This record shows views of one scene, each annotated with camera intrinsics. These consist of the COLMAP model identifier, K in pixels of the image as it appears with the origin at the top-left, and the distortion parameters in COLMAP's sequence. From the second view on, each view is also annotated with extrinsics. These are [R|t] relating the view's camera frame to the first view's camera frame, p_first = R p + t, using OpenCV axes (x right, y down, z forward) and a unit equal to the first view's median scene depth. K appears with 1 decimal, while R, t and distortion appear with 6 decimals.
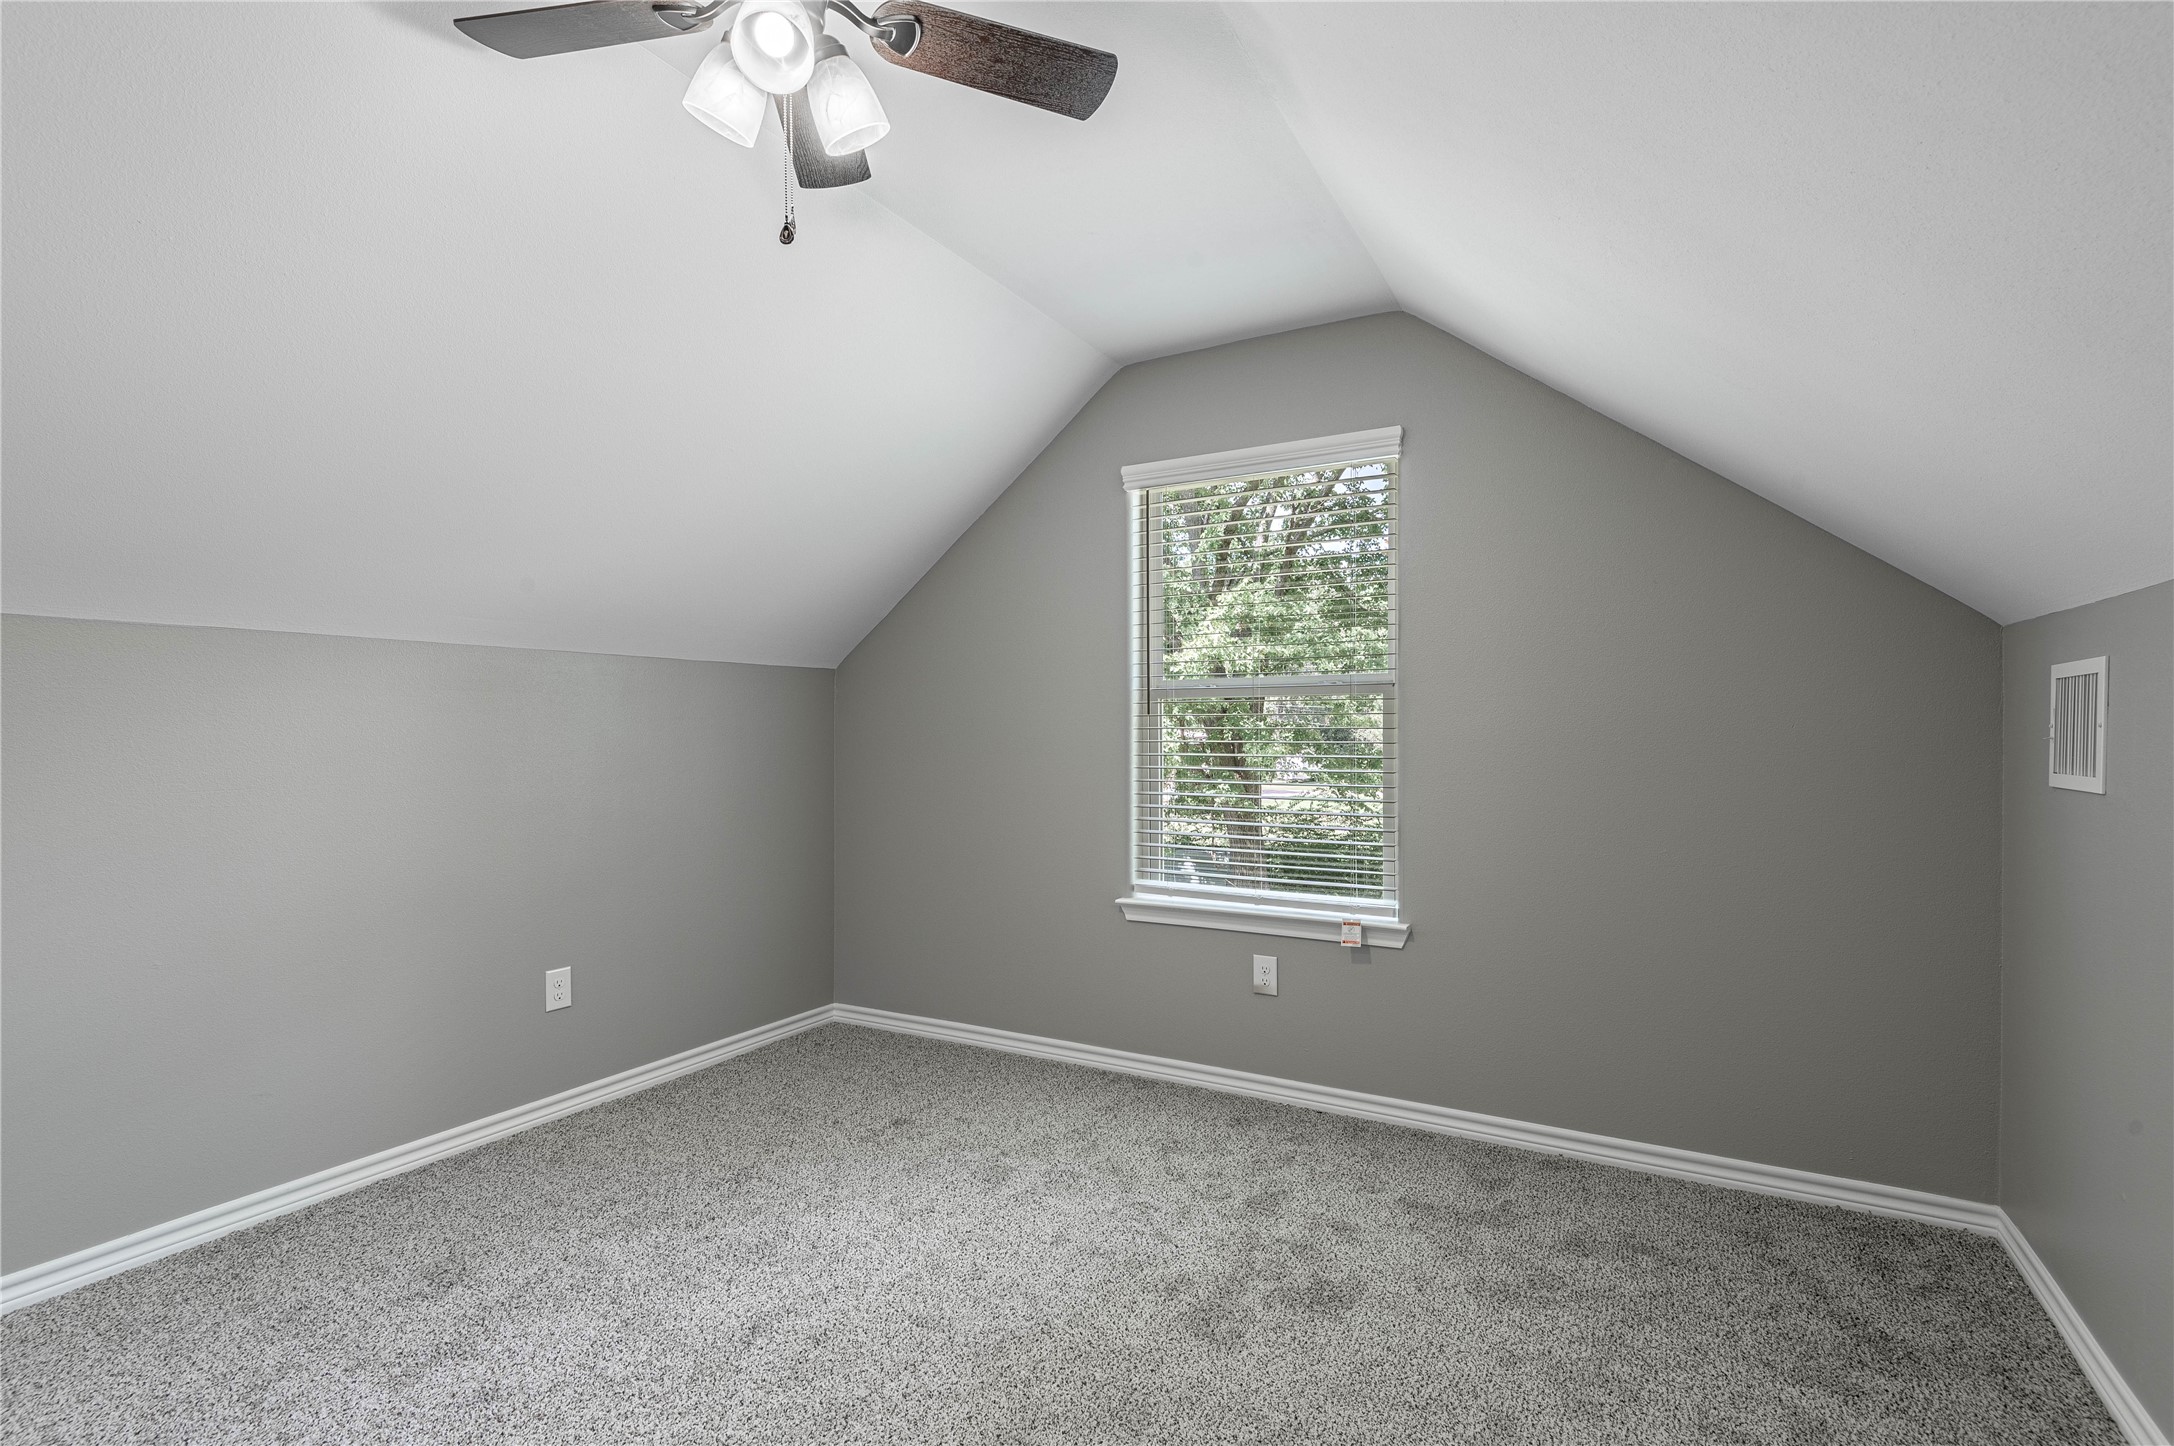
lens RADIAL K [[1011.8, 0, 1077.7], [0, 1011.8, 729.4], [0, 0, 1]] dist [0.017378, -0.011870]
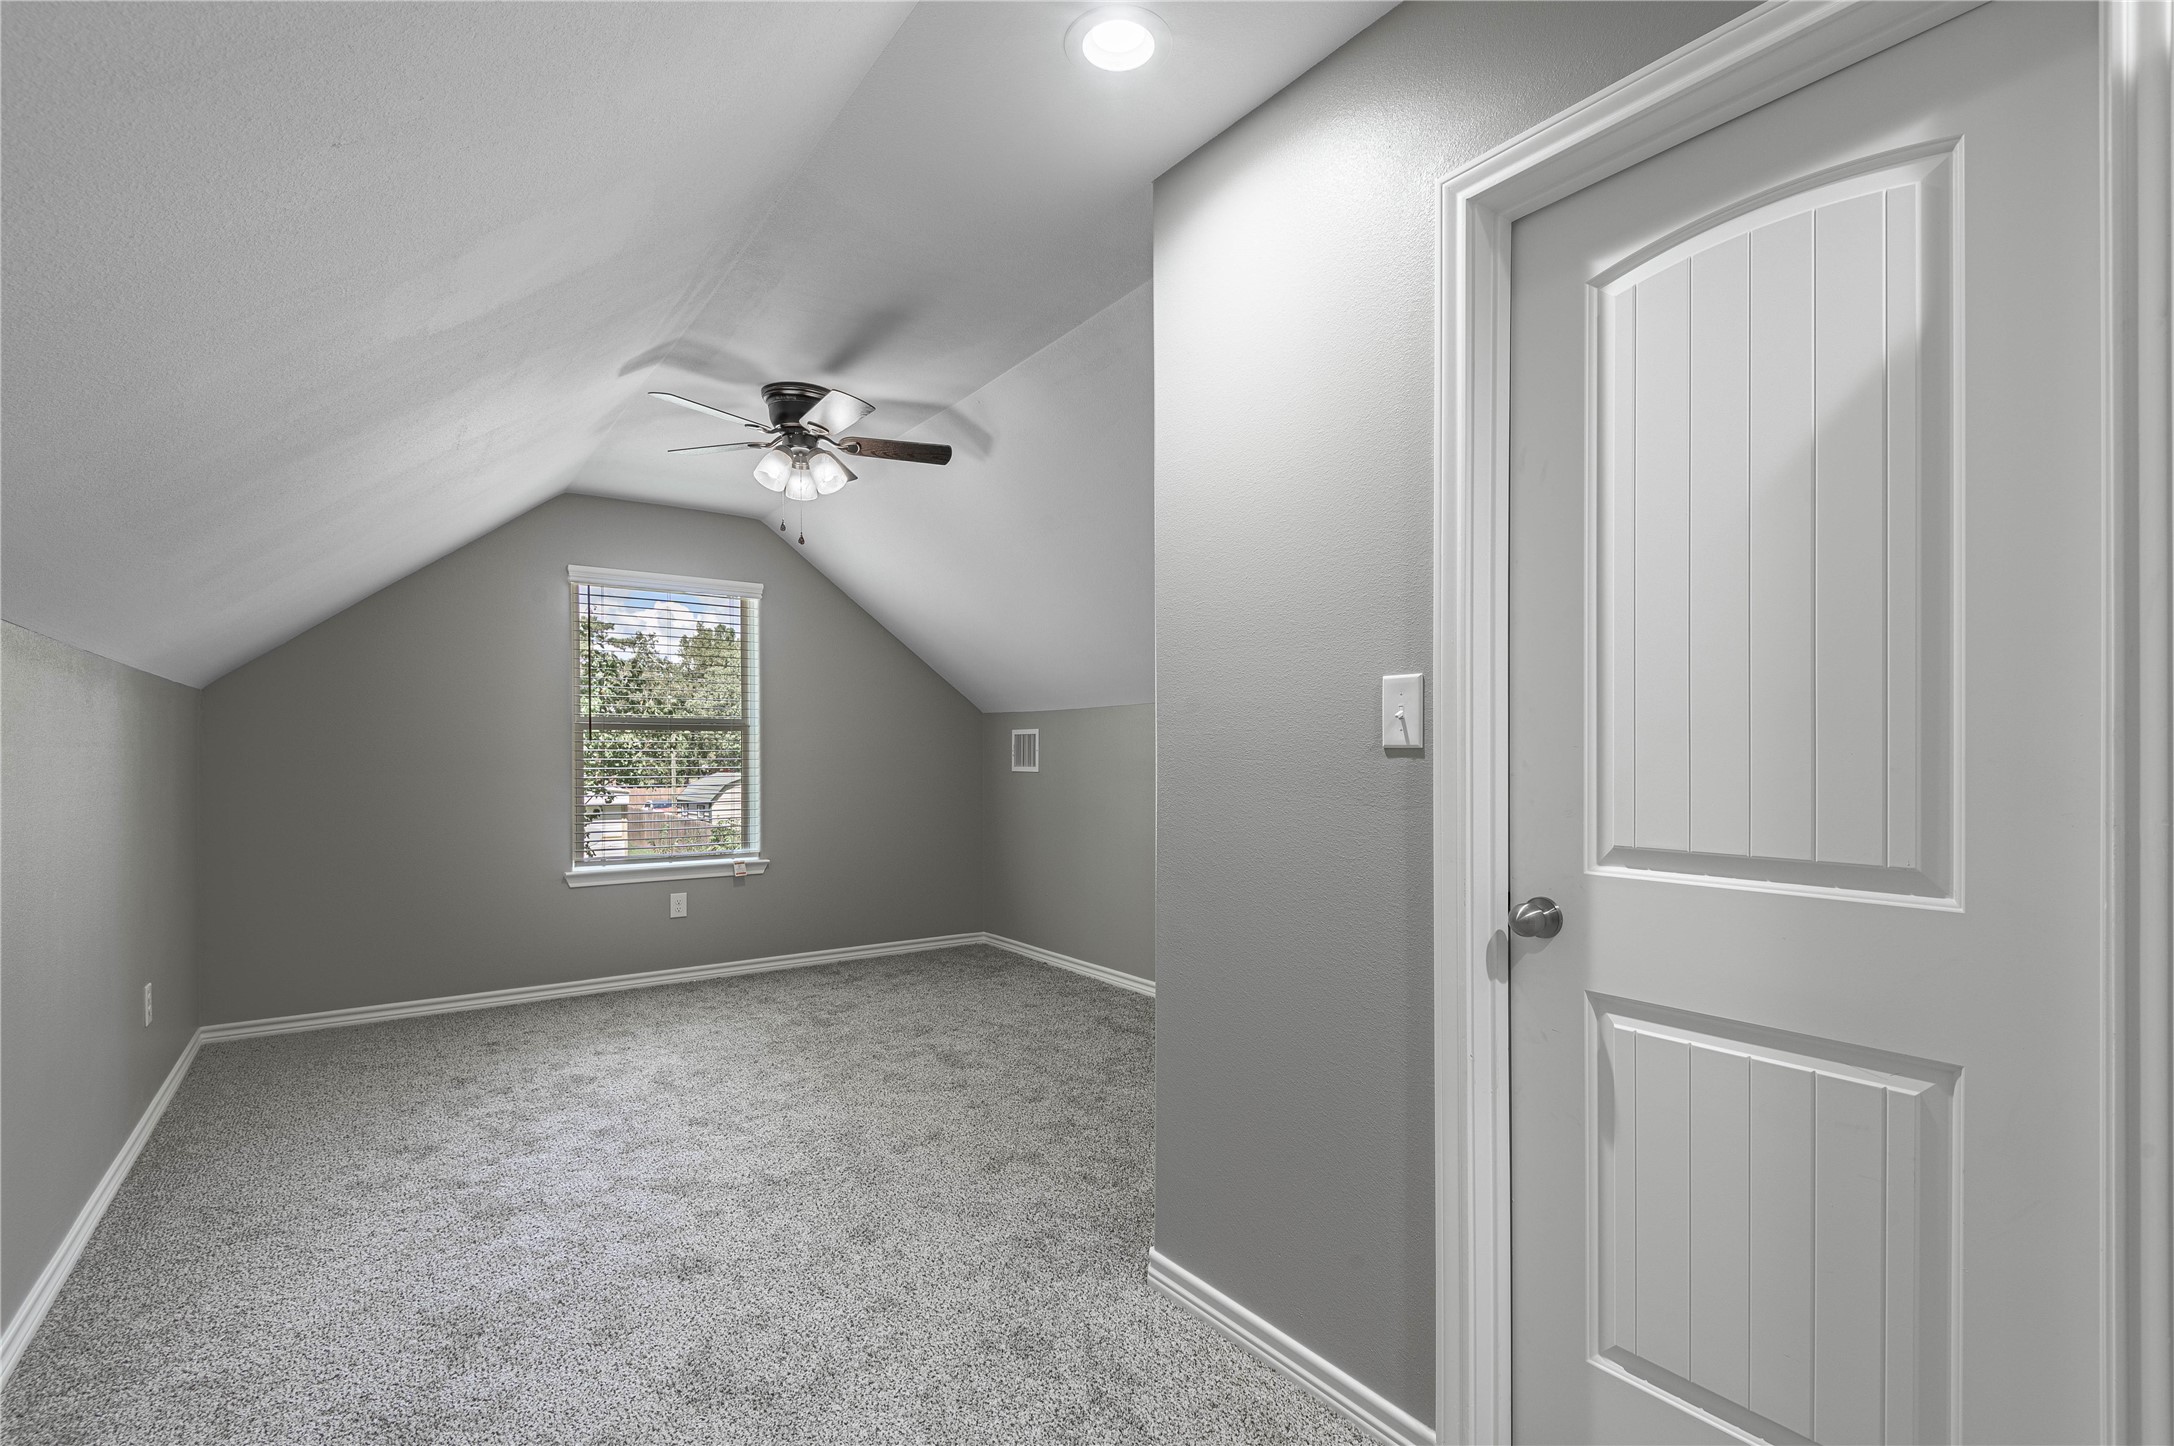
lens RADIAL K [[1011.8, 0, 1094.0], [0, 1011.8, 735.9], [0, 0, 1]] dist [0.017378, -0.011870]
pose [[0.418826, 0.019767, 0.907851, -1.287736], [0.002140, 0.999739, -0.022755, 0.016210], [-0.908064, 0.011473, 0.418675, -0.350032]]
